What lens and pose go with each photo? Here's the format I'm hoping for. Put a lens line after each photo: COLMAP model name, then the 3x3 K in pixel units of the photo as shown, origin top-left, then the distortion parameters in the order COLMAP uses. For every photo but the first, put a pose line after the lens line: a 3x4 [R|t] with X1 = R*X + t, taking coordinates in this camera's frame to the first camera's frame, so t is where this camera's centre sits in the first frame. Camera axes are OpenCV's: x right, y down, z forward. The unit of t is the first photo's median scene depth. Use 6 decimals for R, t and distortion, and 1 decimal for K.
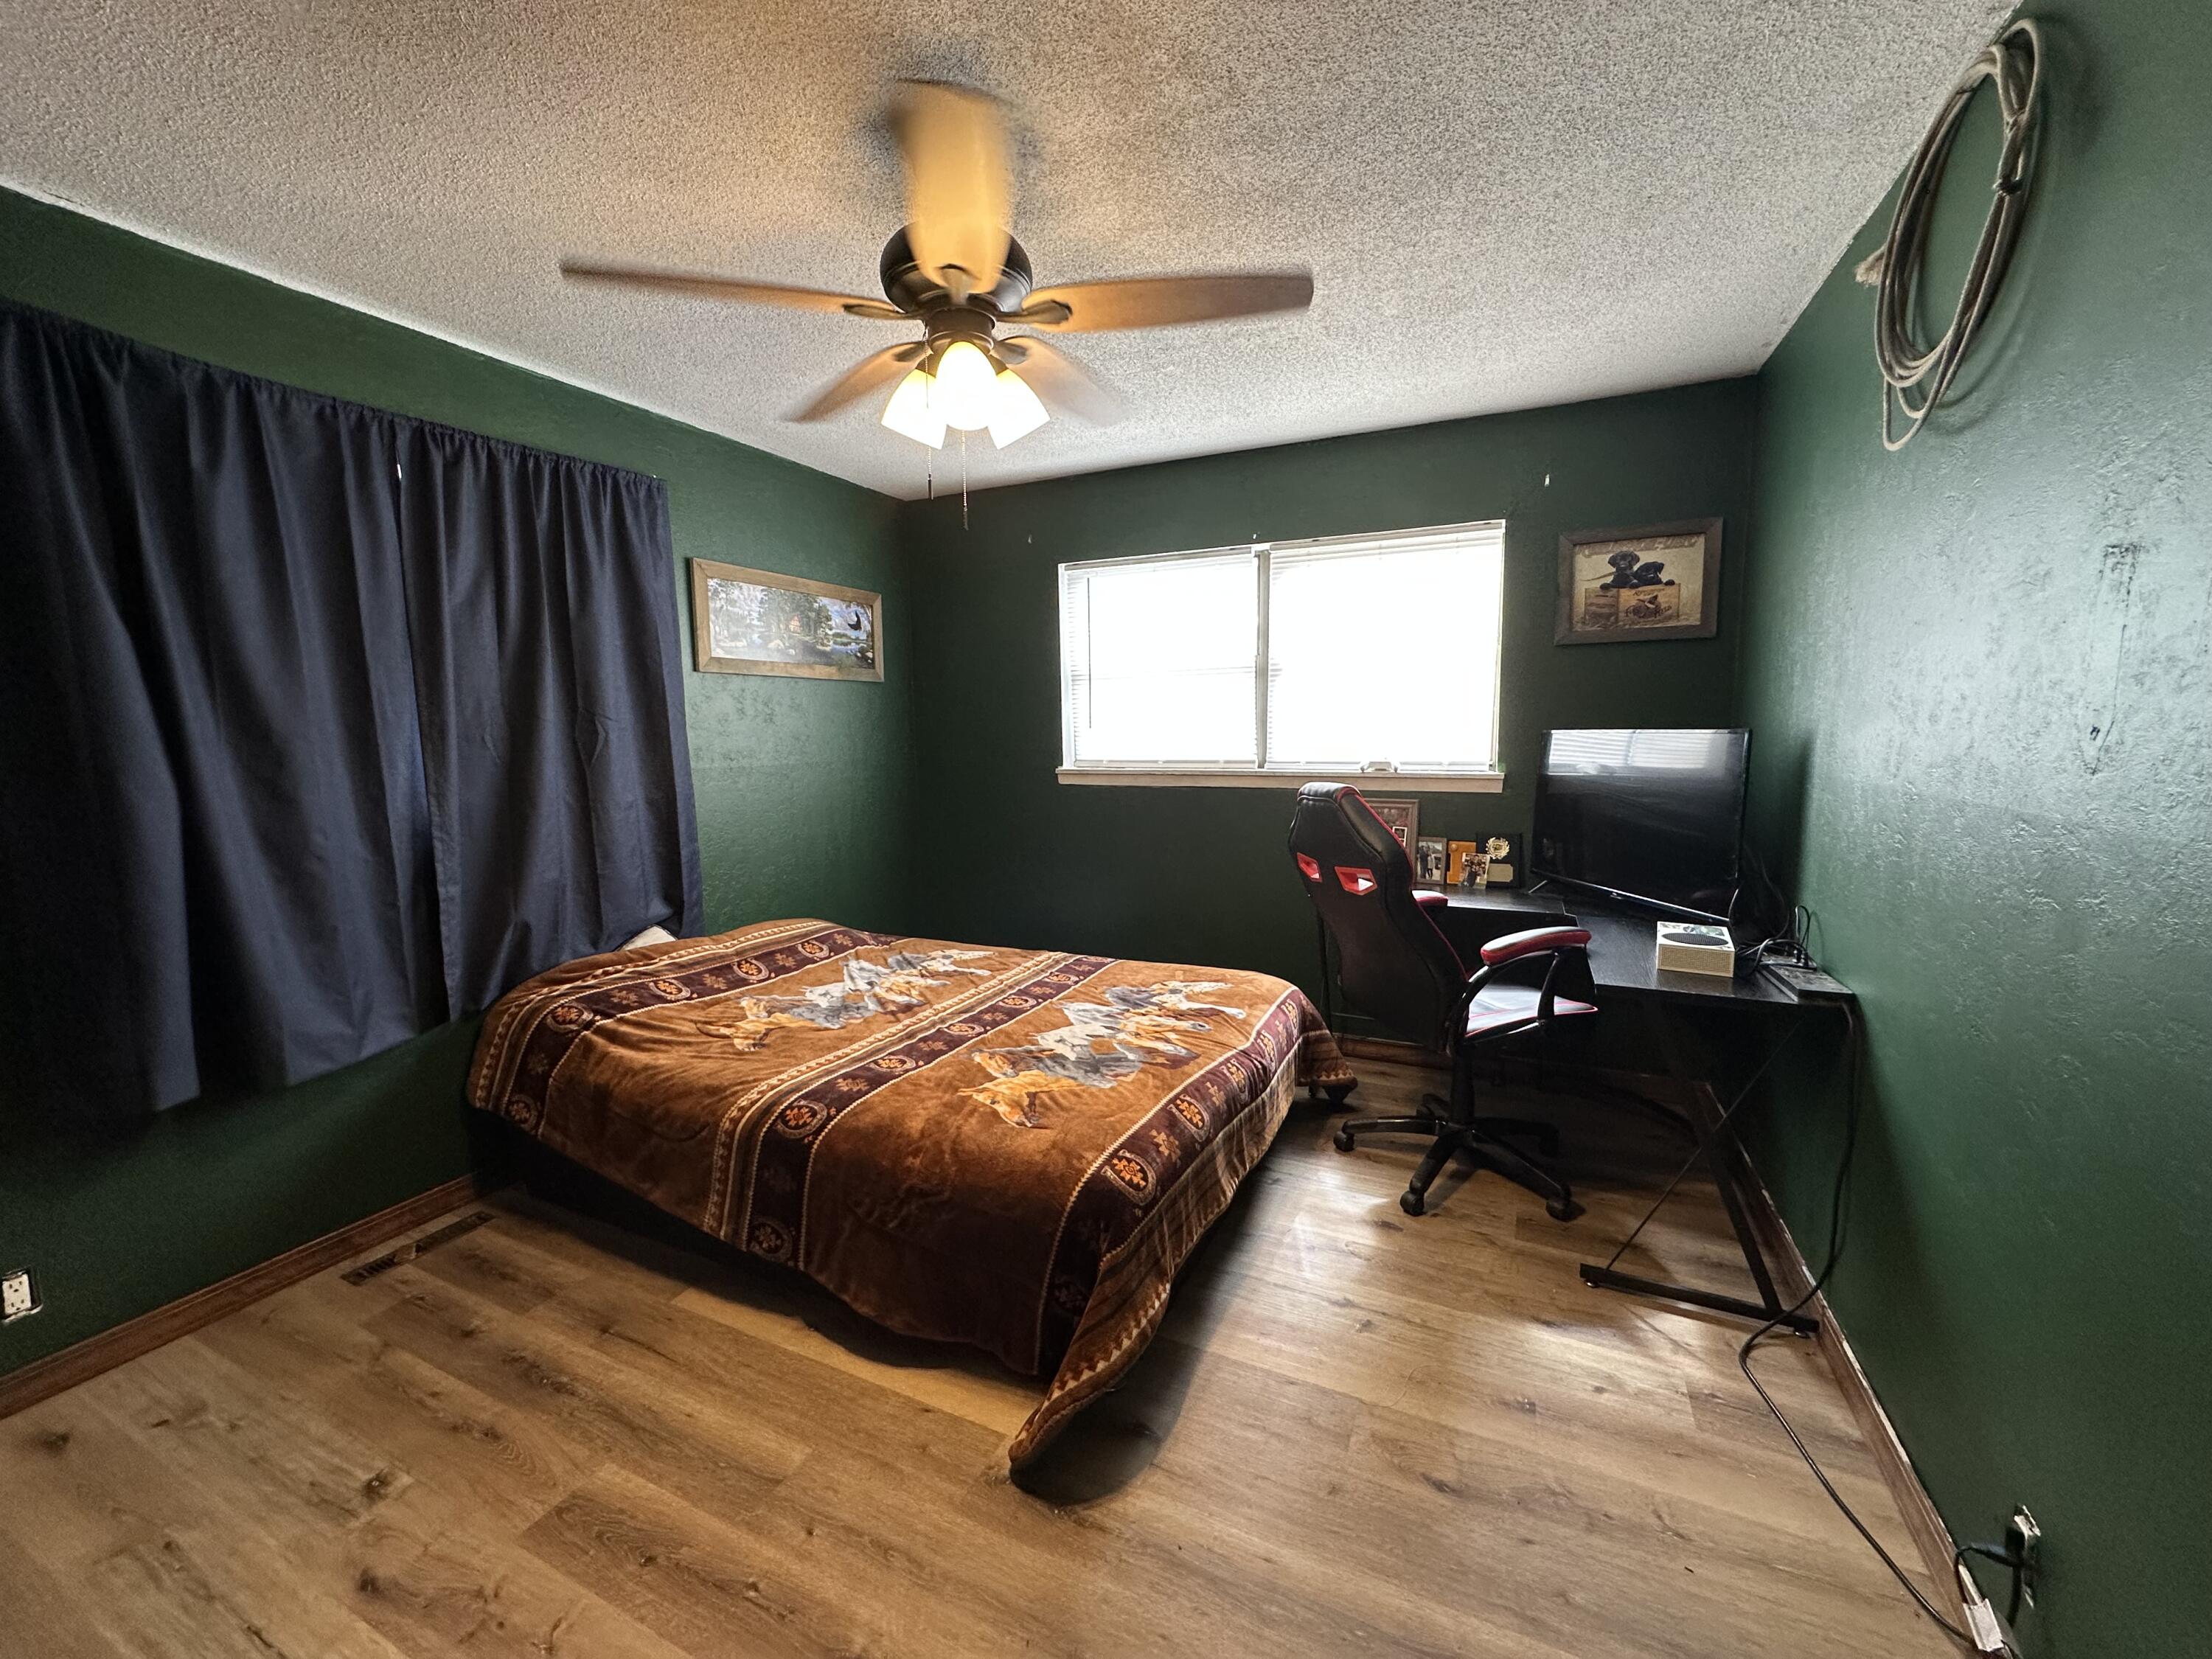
lens RADIAL K [[887.1, 0, 1106.0], [0, 887.1, 829.5], [0, 0, 1]] dist [-0.003443, 0.000088]
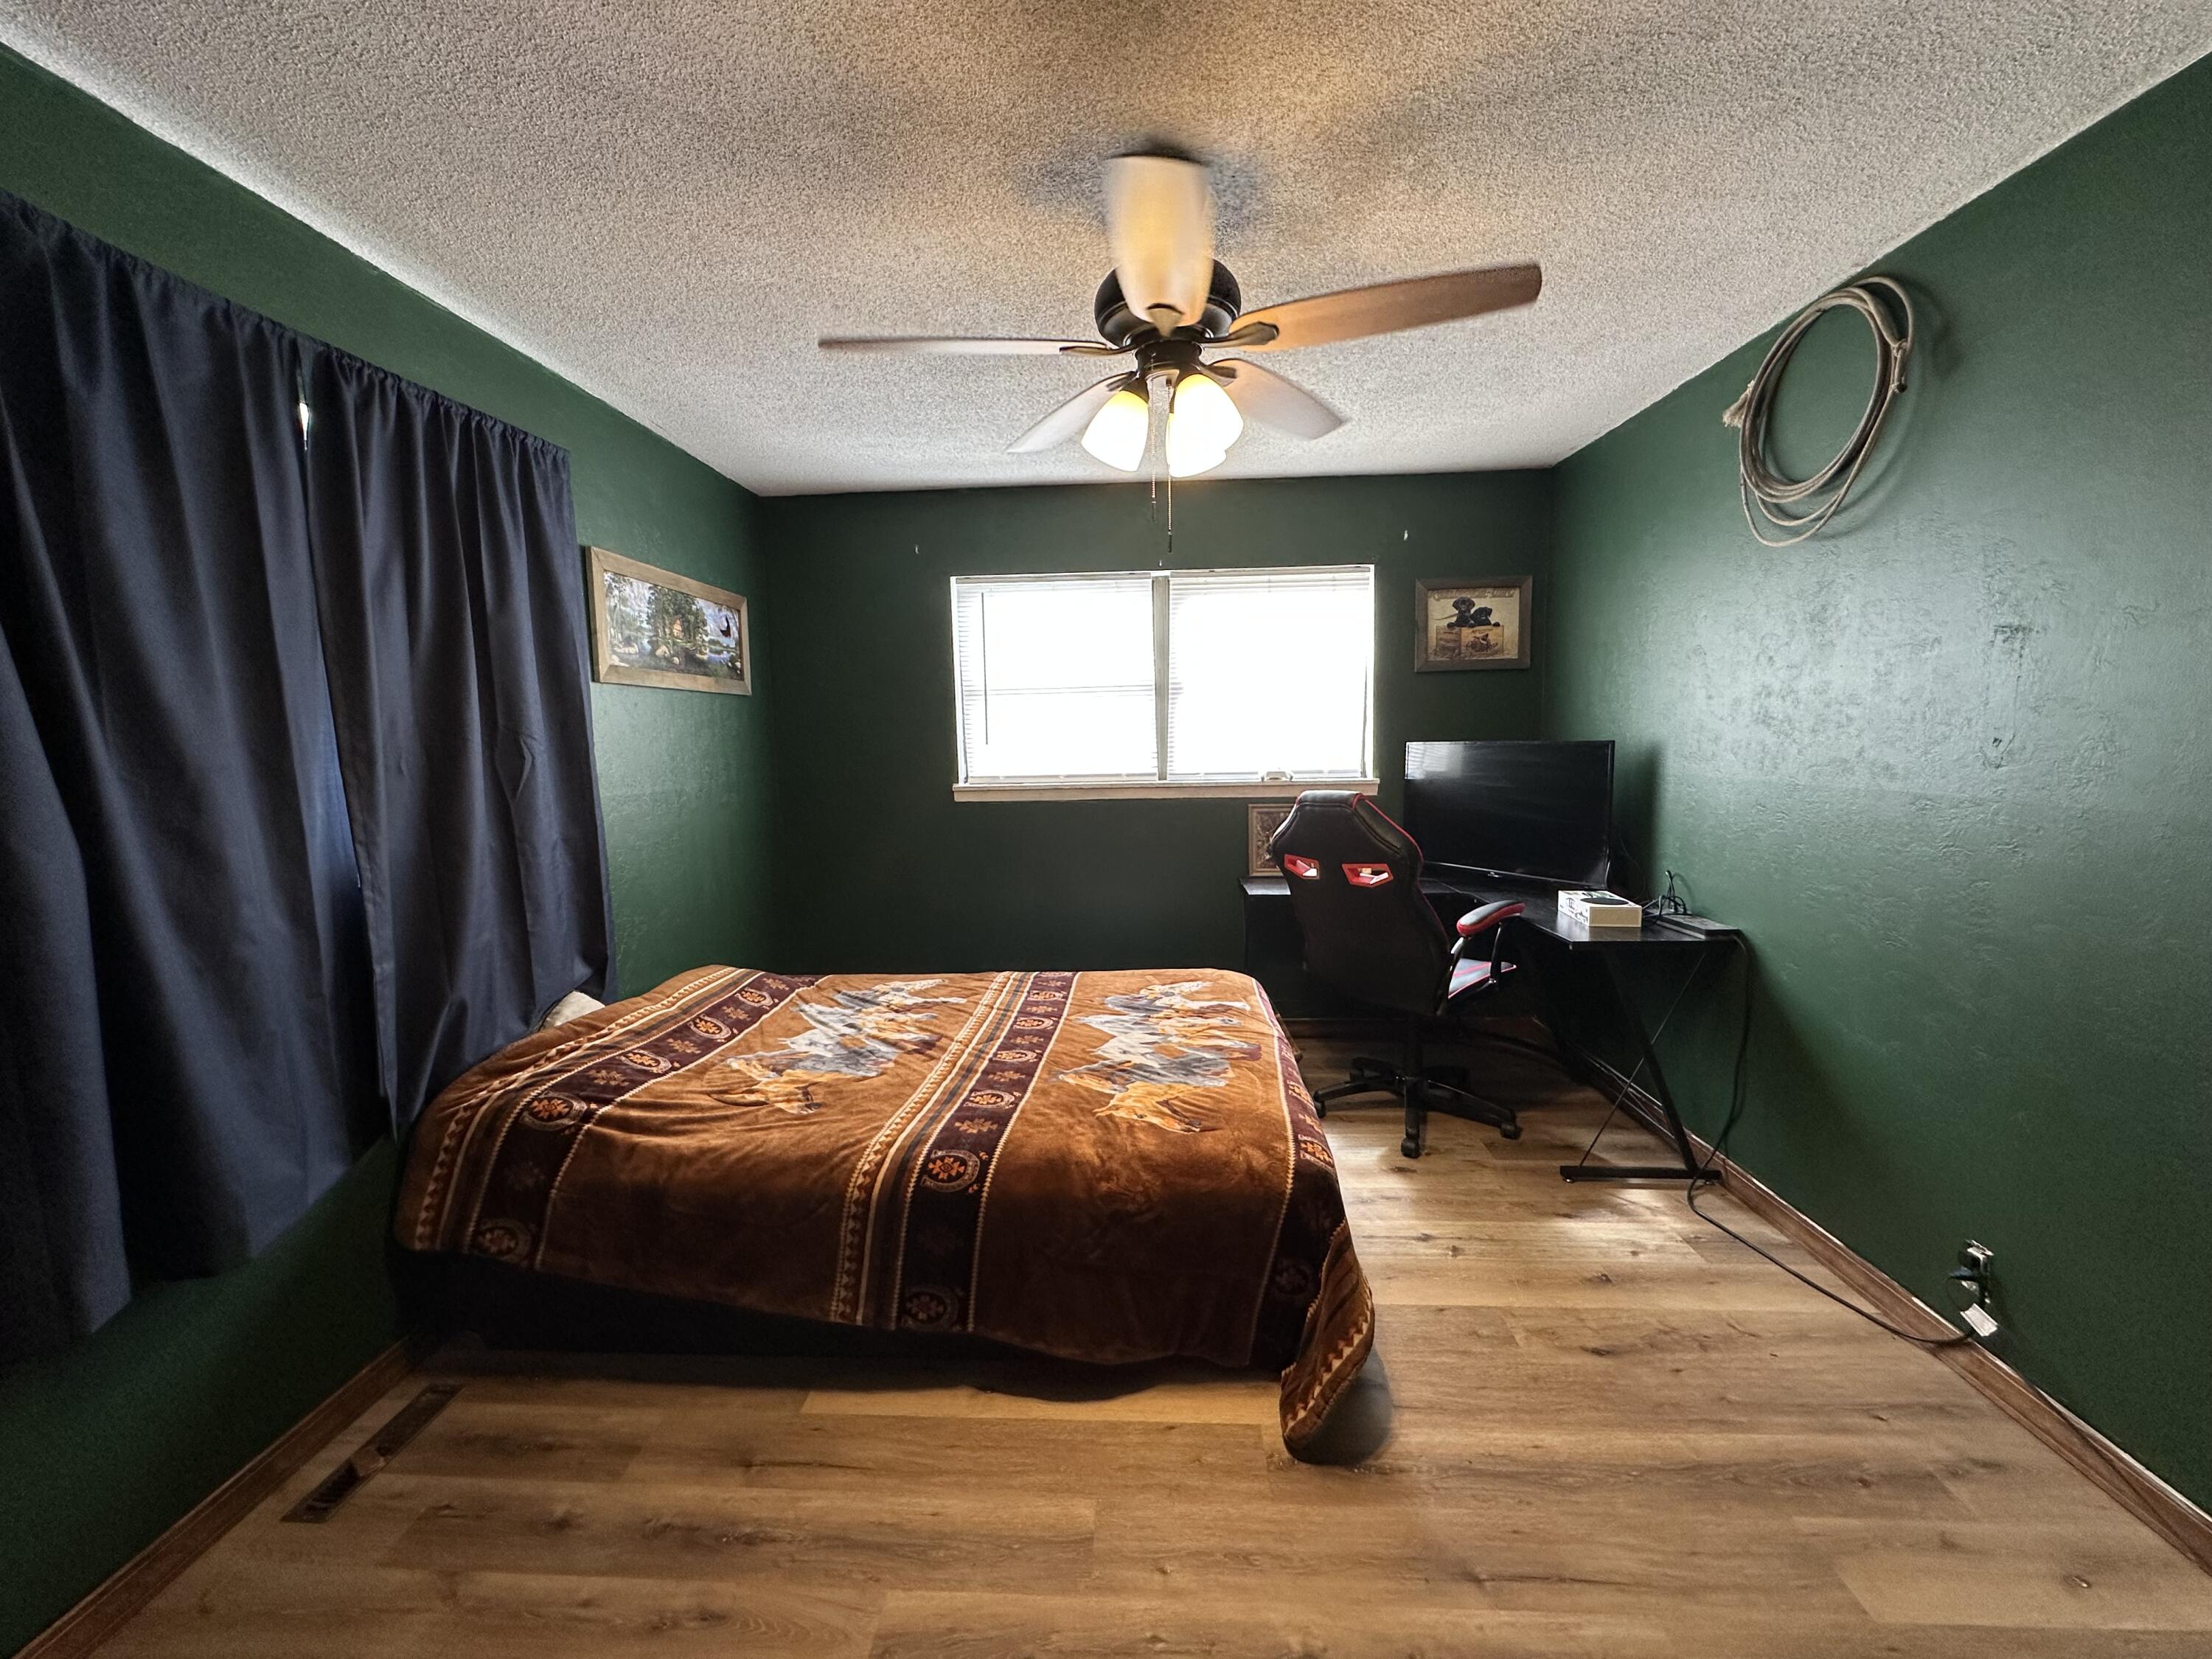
lens RADIAL K [[887.1, 0, 1106.0], [0, 887.1, 829.5], [0, 0, 1]] dist [-0.003443, 0.000088]
pose [[0.923019, -0.047172, 0.381852, -0.438418], [0.052784, 0.998597, -0.004230, -0.013015], [-0.381116, 0.024060, 0.924214, 0.061762]]
